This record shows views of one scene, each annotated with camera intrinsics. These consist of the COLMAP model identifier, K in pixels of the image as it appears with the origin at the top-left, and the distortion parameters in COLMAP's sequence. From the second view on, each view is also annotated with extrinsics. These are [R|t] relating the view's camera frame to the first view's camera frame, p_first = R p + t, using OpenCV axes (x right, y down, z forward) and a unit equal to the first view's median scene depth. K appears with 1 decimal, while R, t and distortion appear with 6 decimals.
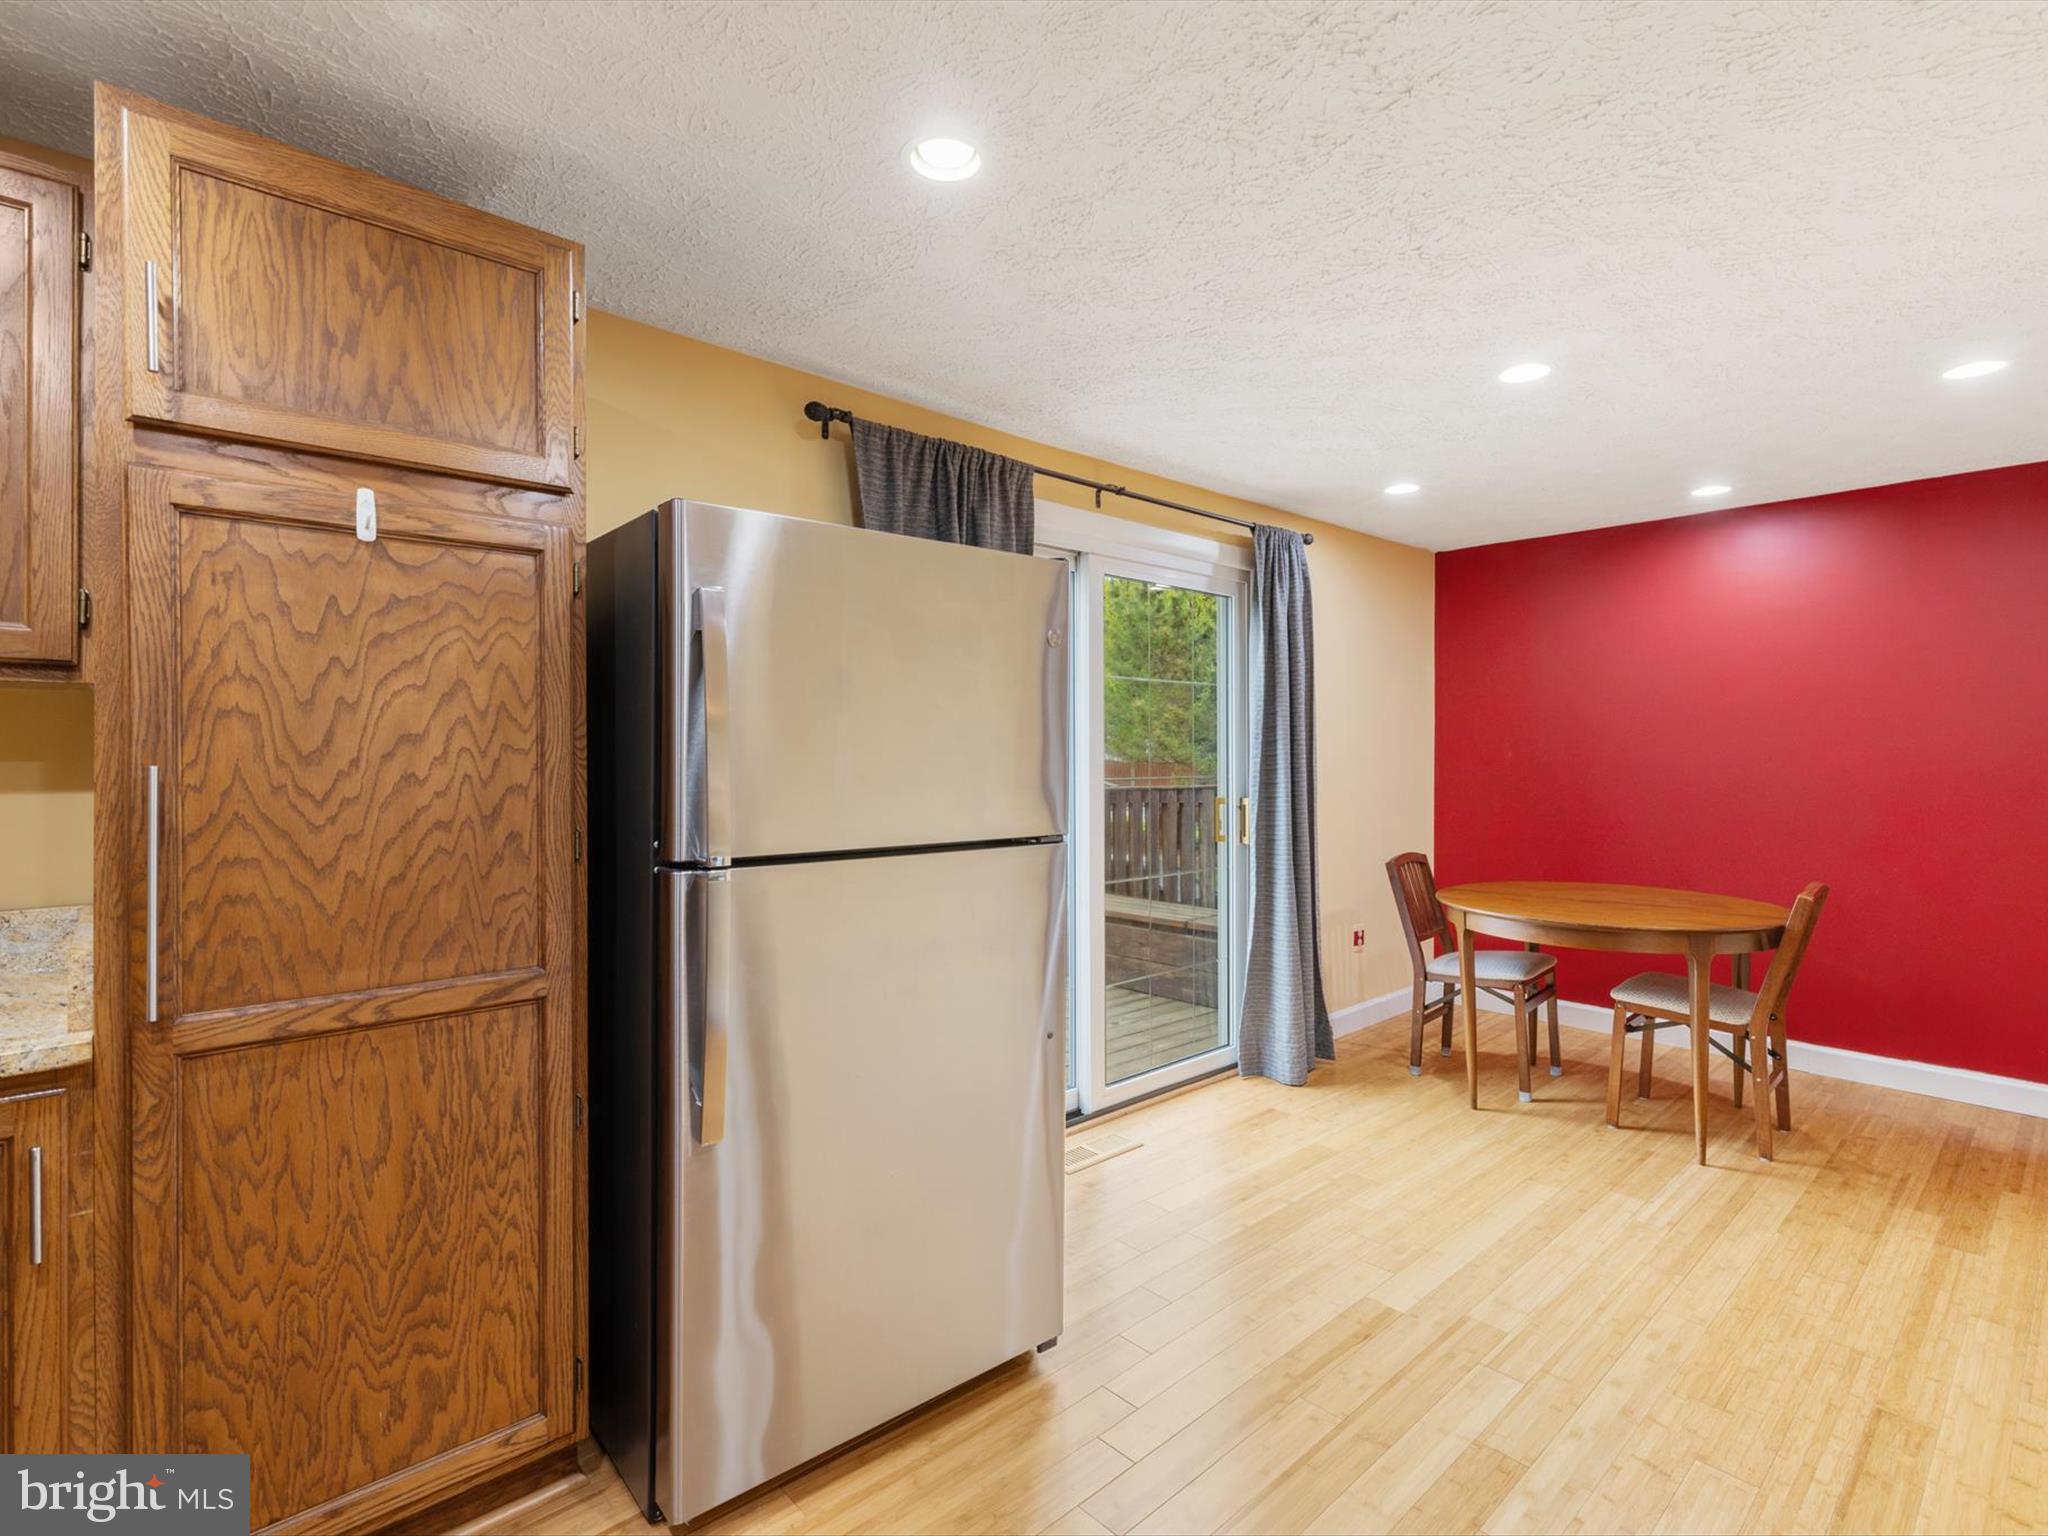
lens RADIAL K [[1012.3, 0, 1026.9], [0, 1012.3, 758.4], [0, 0, 1]] dist [0.001263, 0.000362]
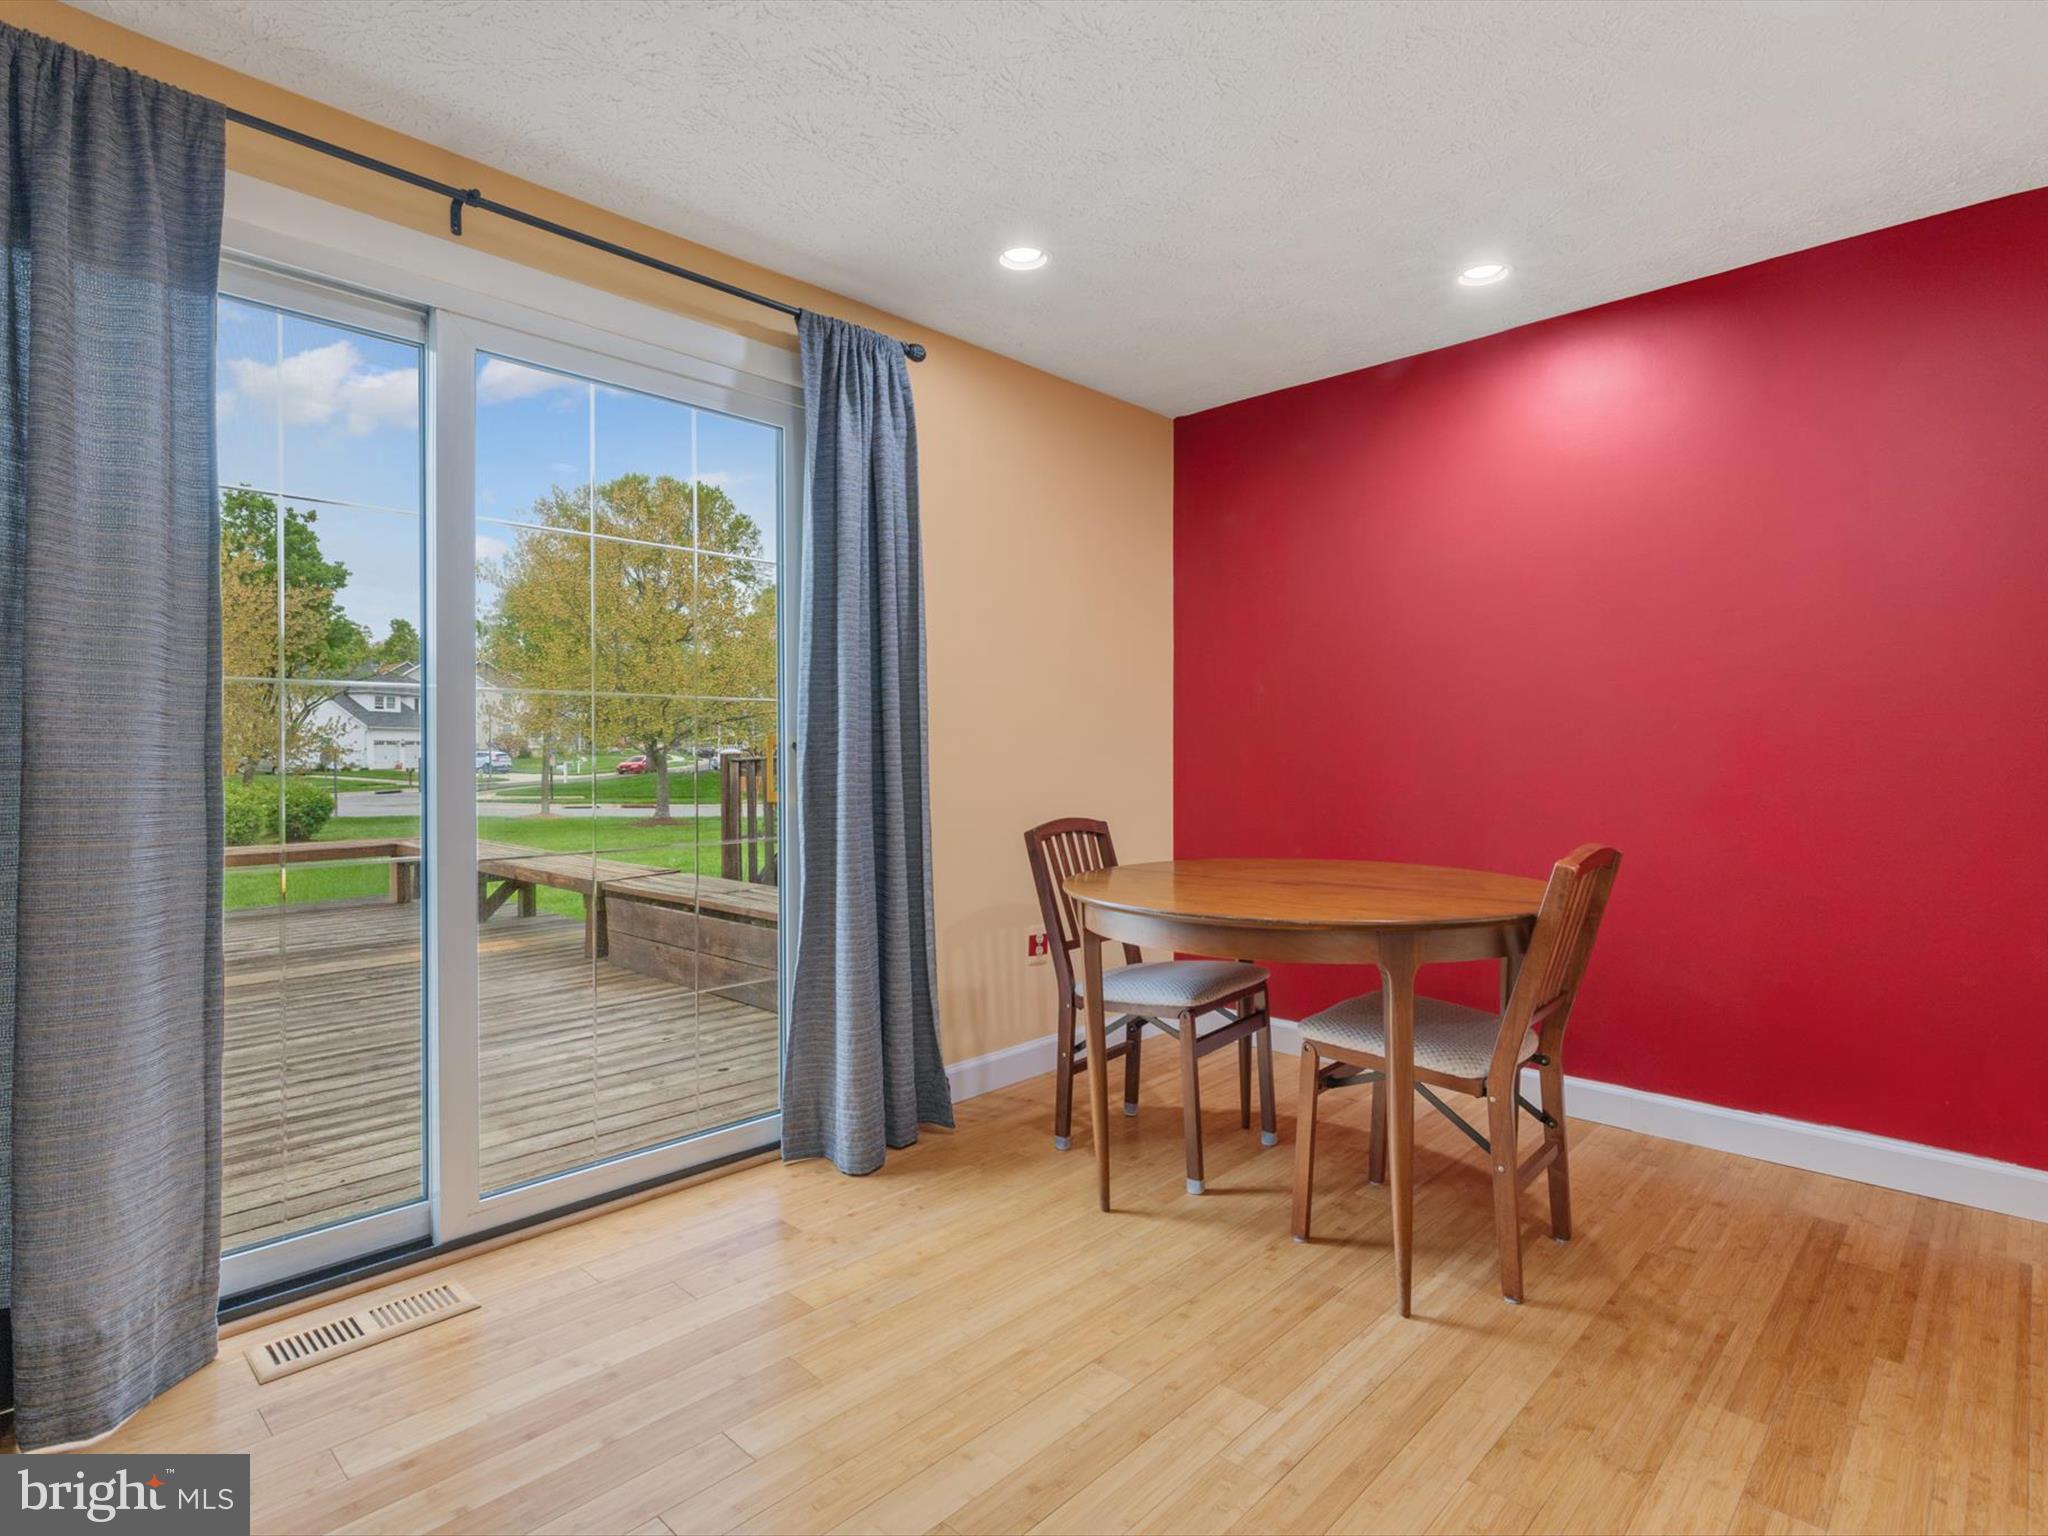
lens RADIAL K [[1066.1, 0, 1025.4], [0, 1066.1, 753.5], [0, 0, 1]] dist [0.000542, 0.000996]
pose [[0.998150, -0.002845, 0.060733, 0.364040], [0.003127, 0.999985, -0.004541, 0.063503], [-0.060719, 0.004722, 0.998144, 0.343832]]
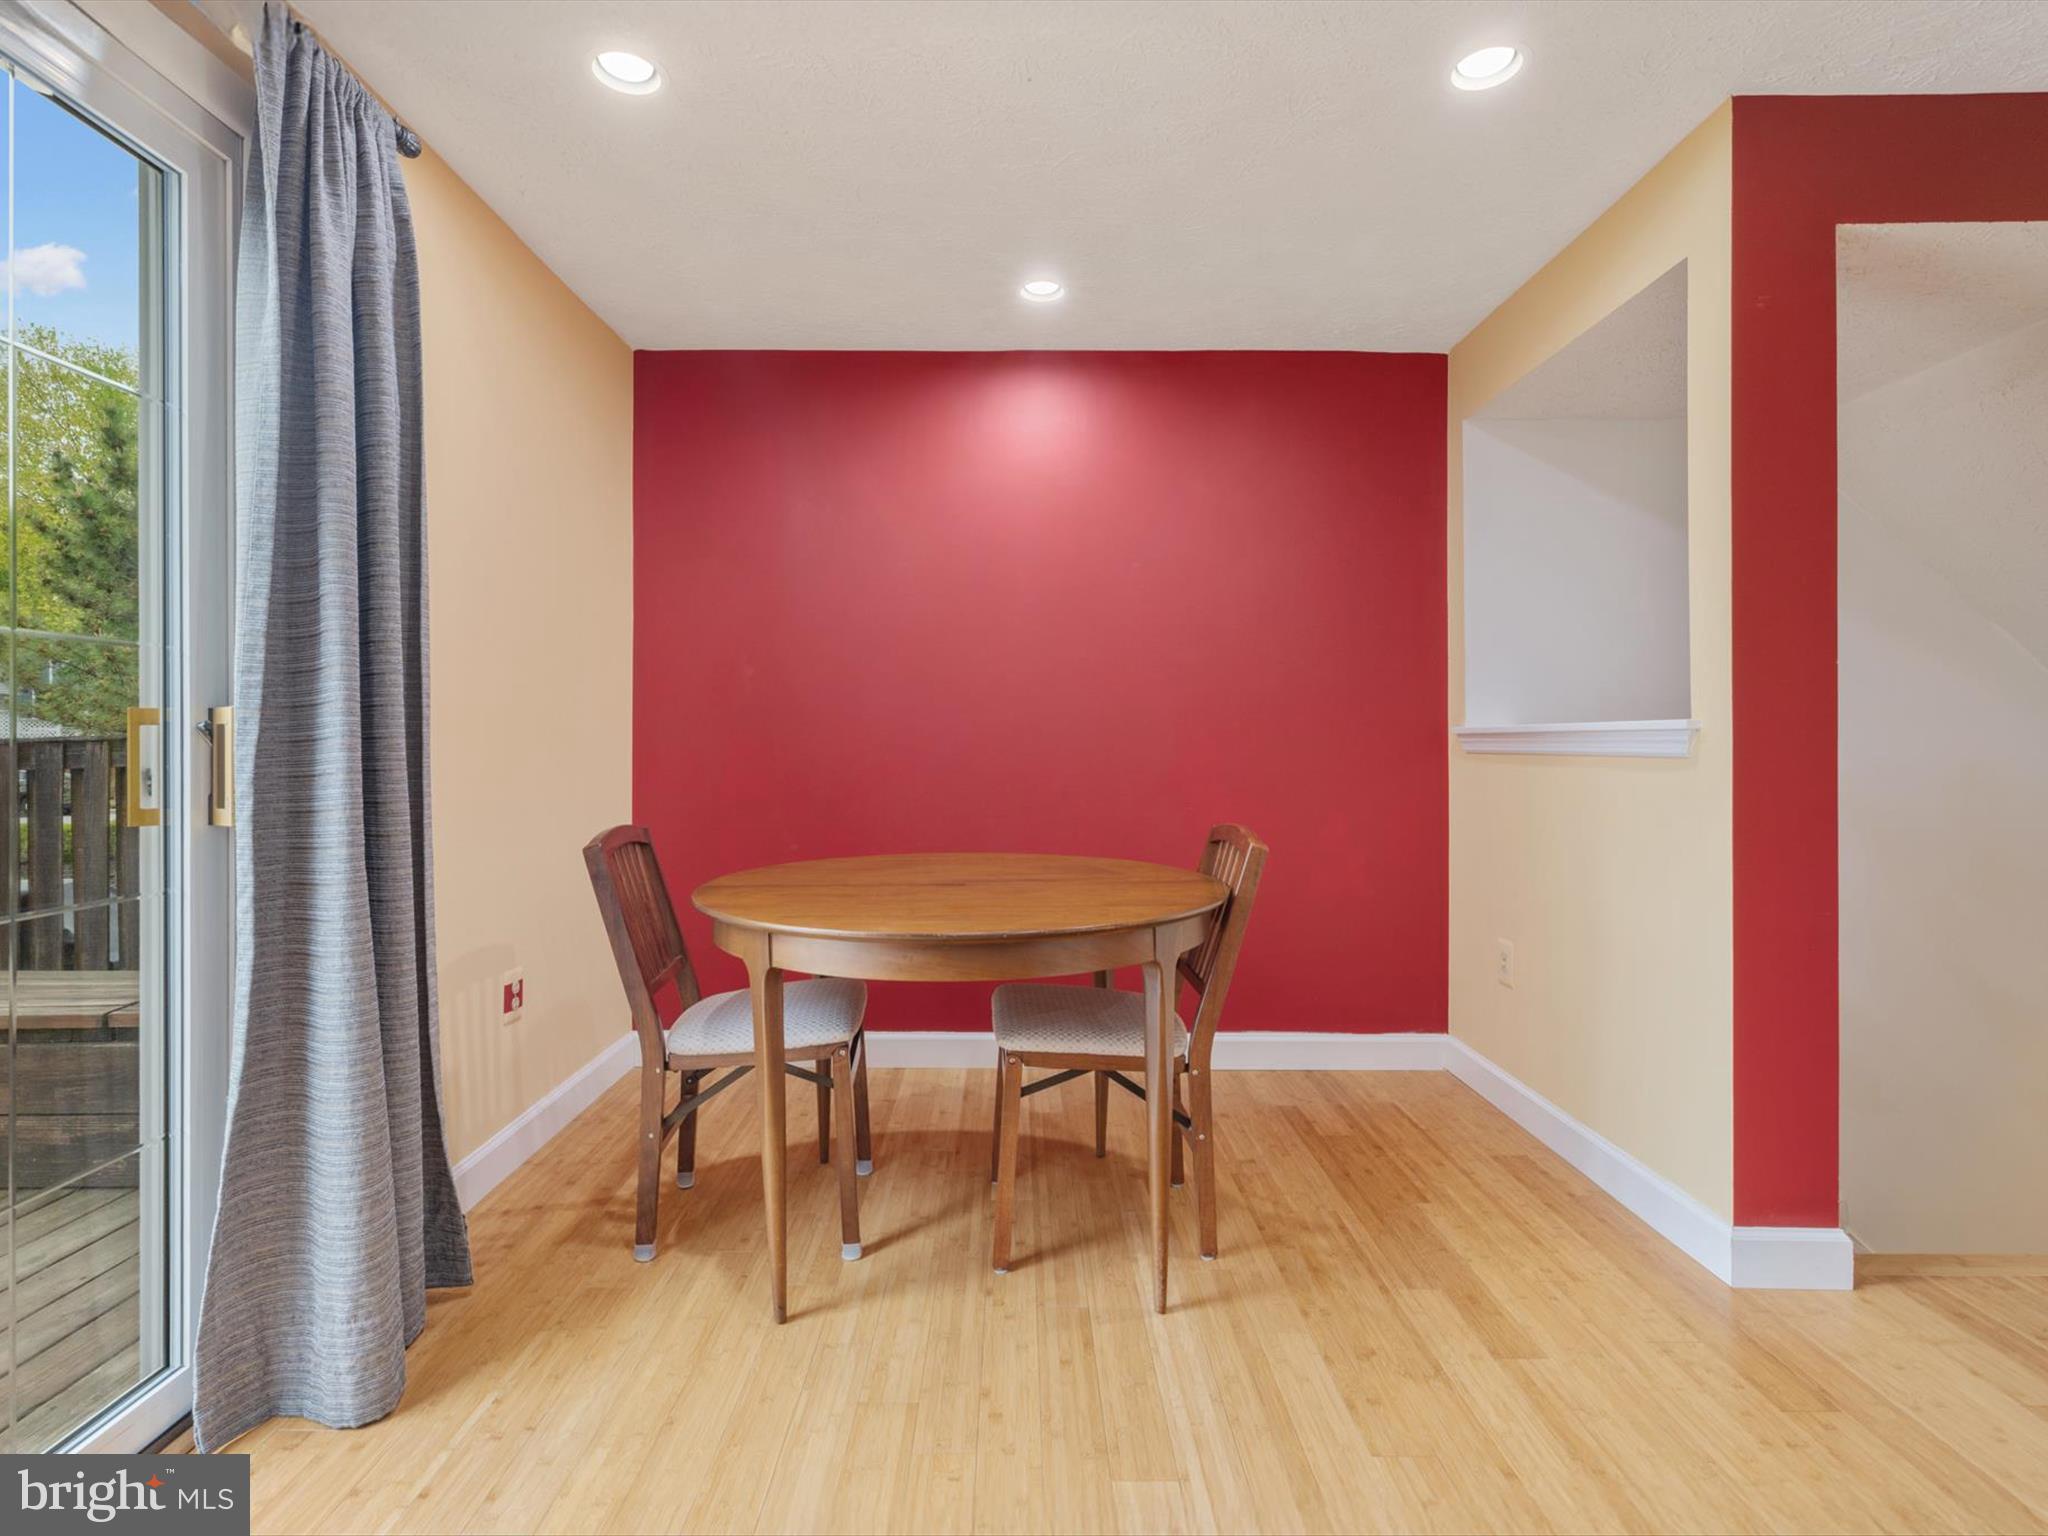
lens RADIAL K [[1001.9, 0, 1019.8], [0, 1001.9, 737.3], [0, 0, 1]] dist [-0.001762, 0.000539]
pose [[0.678605, 0.002490, 0.734499, 0.162193], [0.004042, 0.999966, -0.007125, 0.062310], [-0.734492, 0.007804, 0.678572, 0.594603]]
